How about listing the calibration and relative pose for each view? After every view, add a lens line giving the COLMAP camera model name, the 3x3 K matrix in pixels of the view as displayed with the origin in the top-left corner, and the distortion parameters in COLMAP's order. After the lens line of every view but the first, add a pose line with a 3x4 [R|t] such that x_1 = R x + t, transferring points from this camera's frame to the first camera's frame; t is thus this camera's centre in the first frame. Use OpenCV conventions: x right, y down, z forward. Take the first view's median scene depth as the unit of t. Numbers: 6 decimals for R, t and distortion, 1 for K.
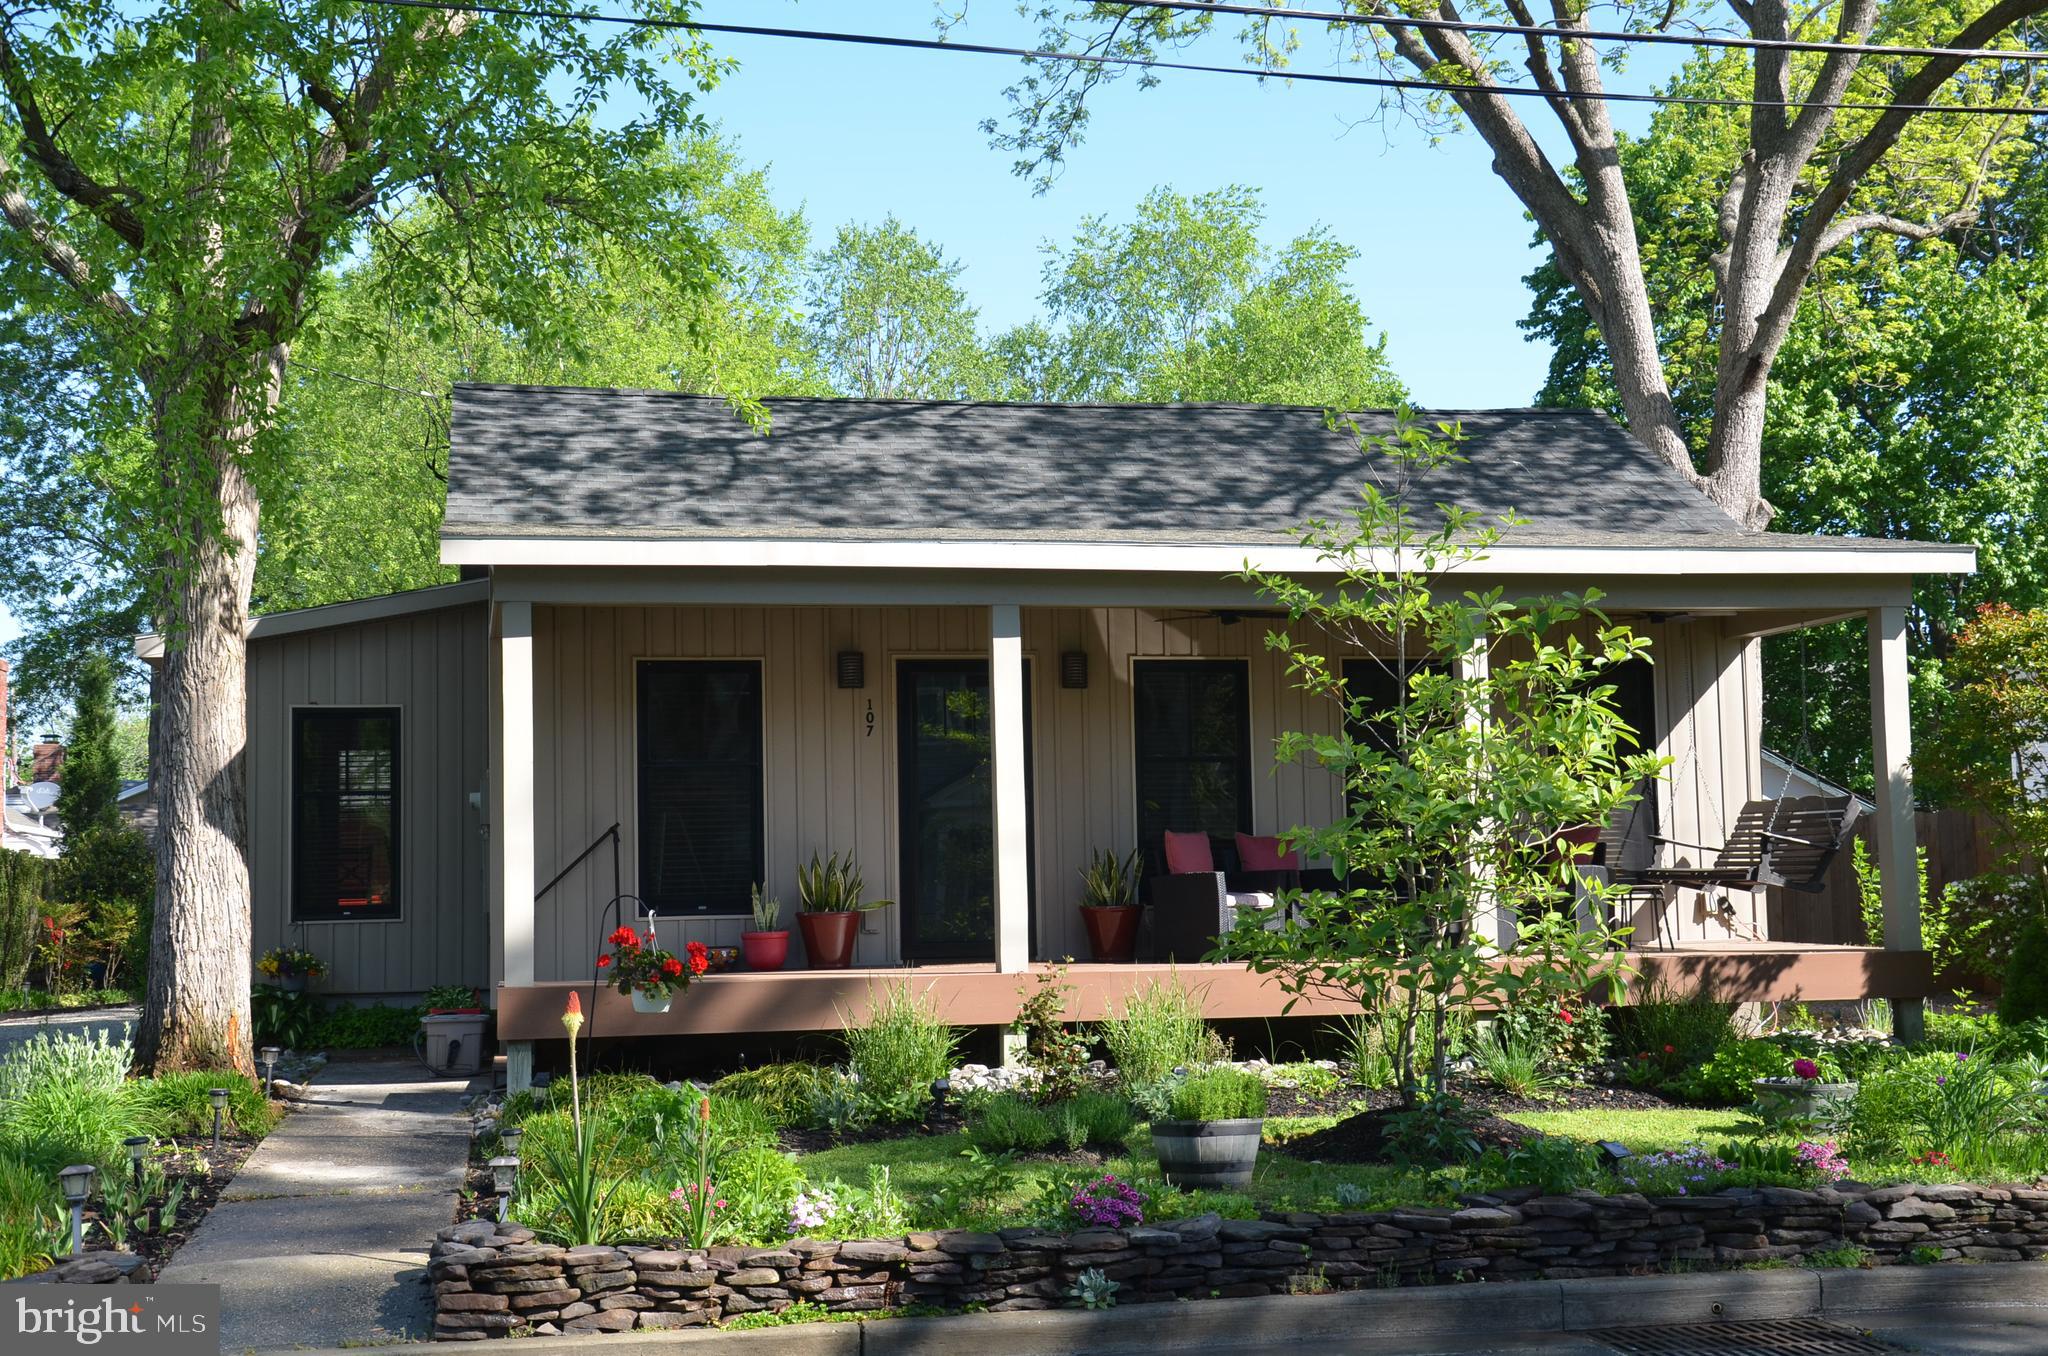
lens RADIAL K [[2442.0, 0, 1024.5], [0, 2442.0, 717.5], [0, 0, 1]] dist [0.080510, 0.073685]
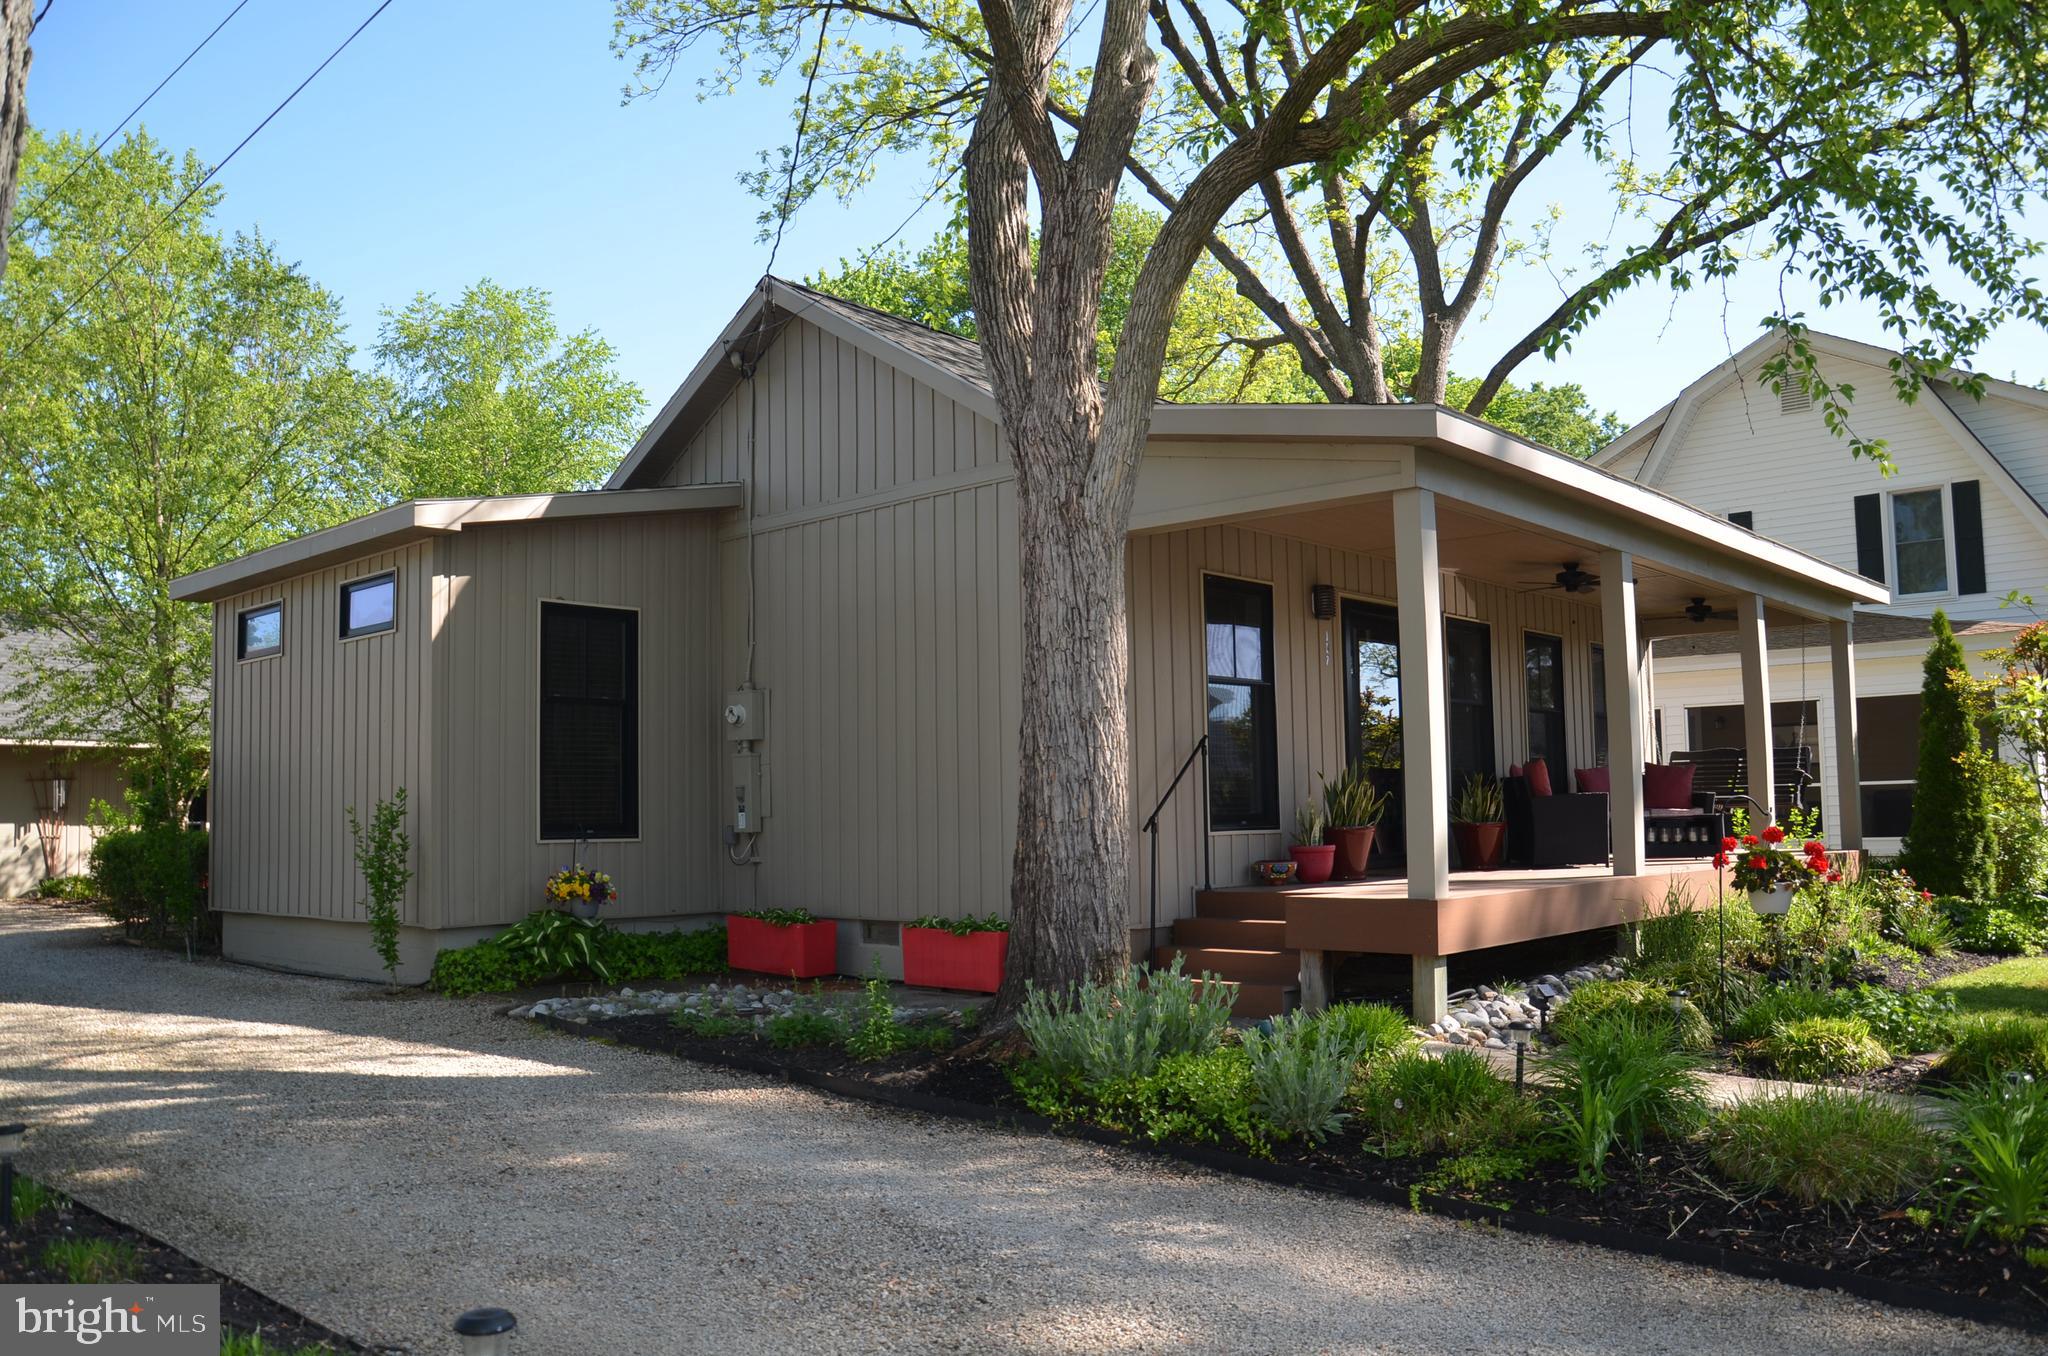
lens RADIAL K [[1622.0, 0, 1024.0], [0, 1622.0, 678.0], [0, 0, 1]] dist [-0.134370, 0.005957]
pose [[0.801281, 0.060036, 0.595268, -0.669514], [-0.041915, 0.998141, -0.044246, 0.056929], [-0.596818, 0.010503, 0.802308, 0.574847]]
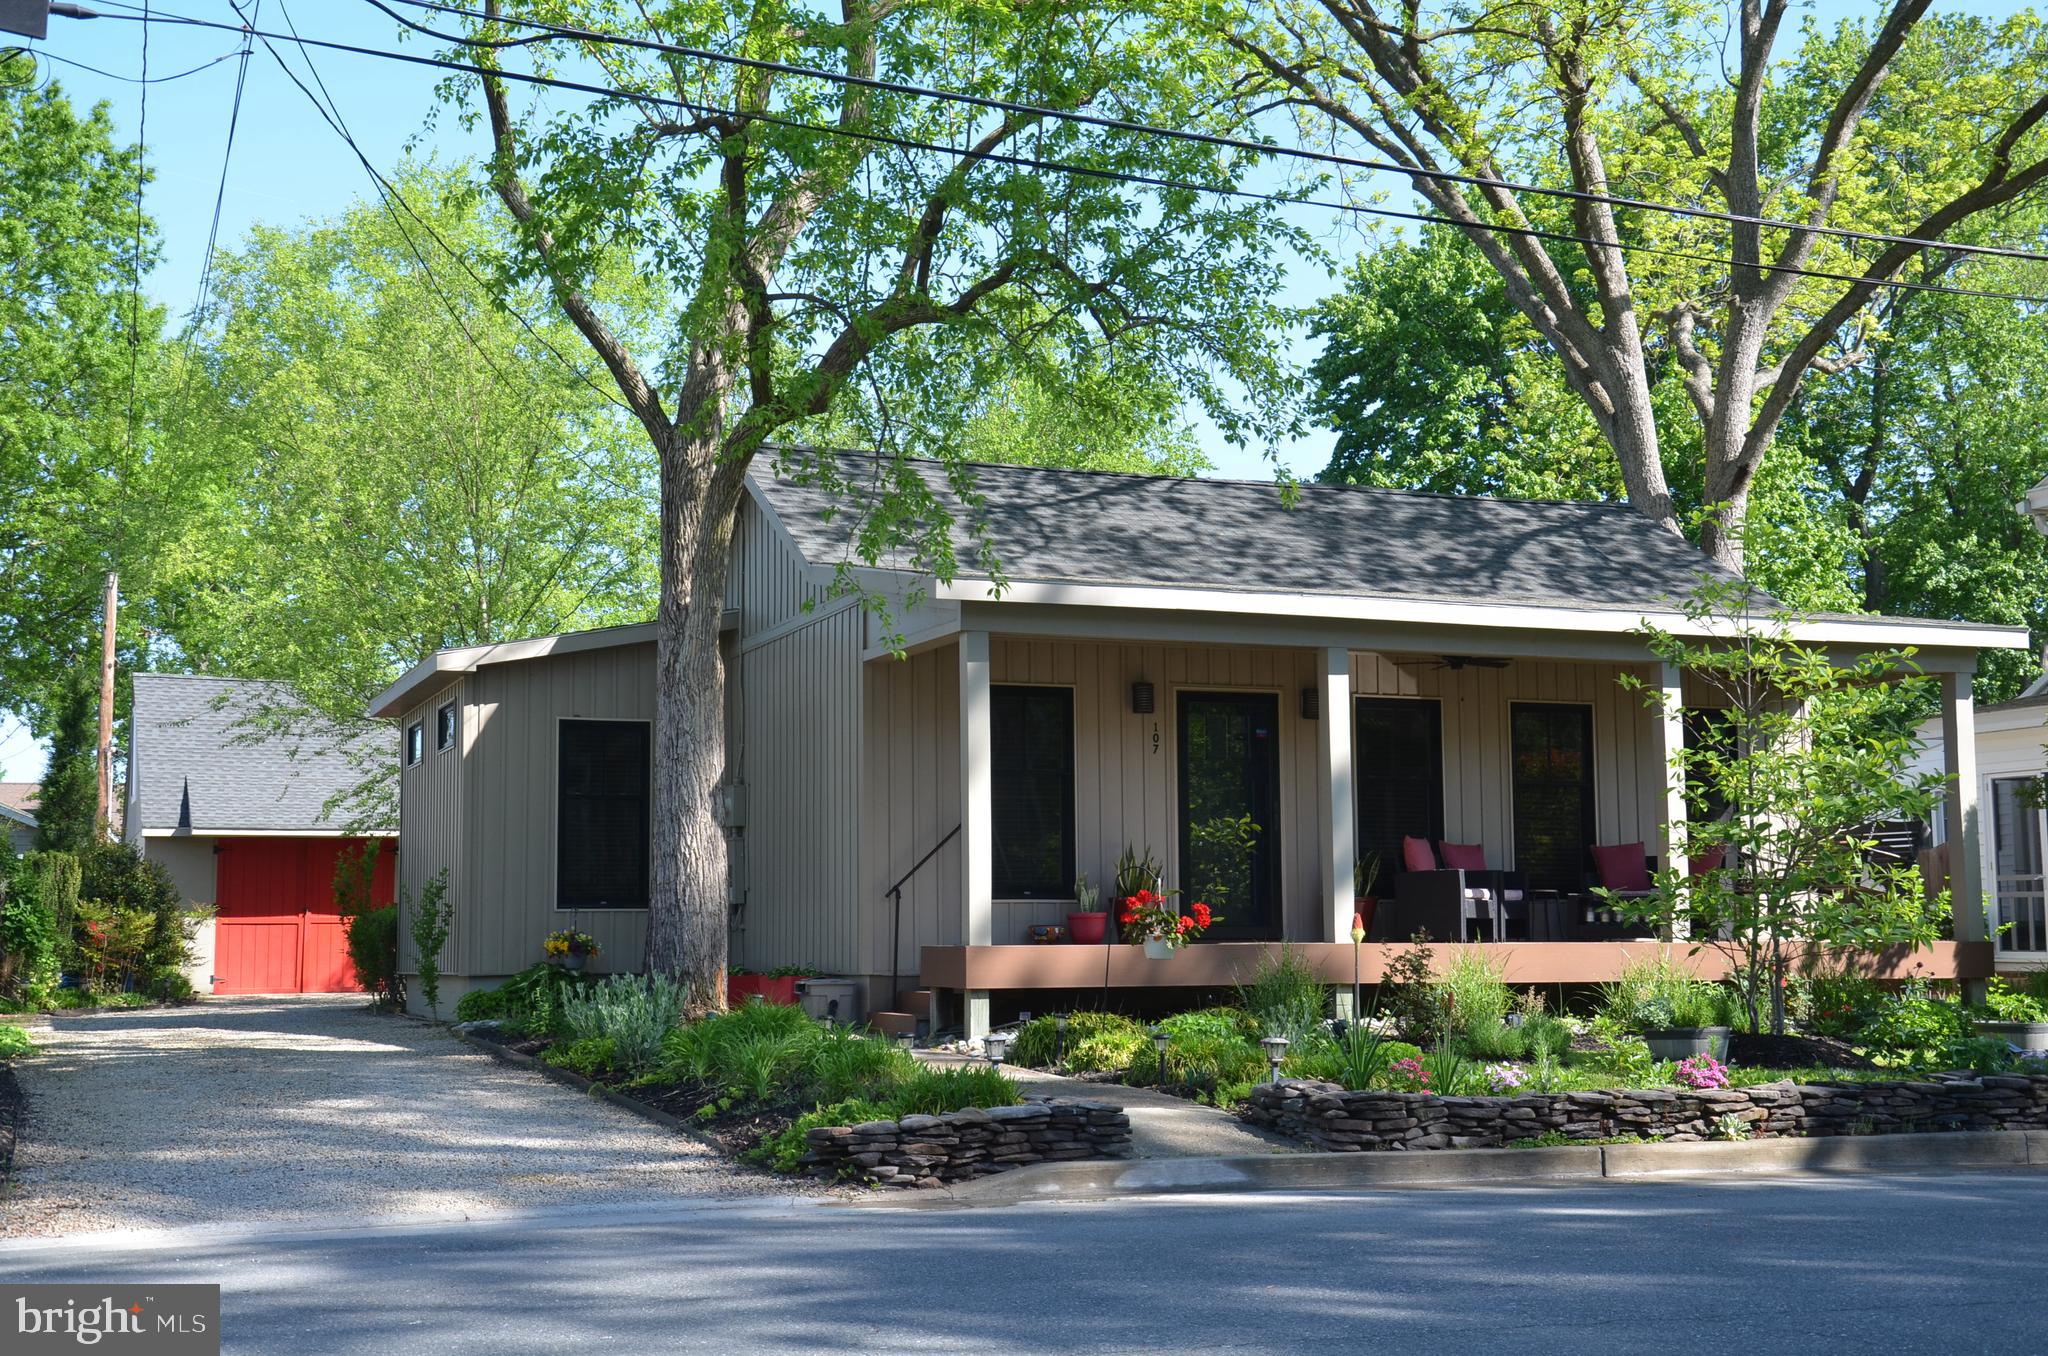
lens RADIAL K [[2512.6, 0, 1027.2], [0, 2512.6, 708.2], [0, 0, 1]] dist [0.064664, 0.239291]
pose [[0.983196, 0.030808, 0.179936, -0.392973], [-0.025768, 0.999209, -0.030282, 0.027425], [-0.180726, 0.025136, 0.983212, -0.229586]]
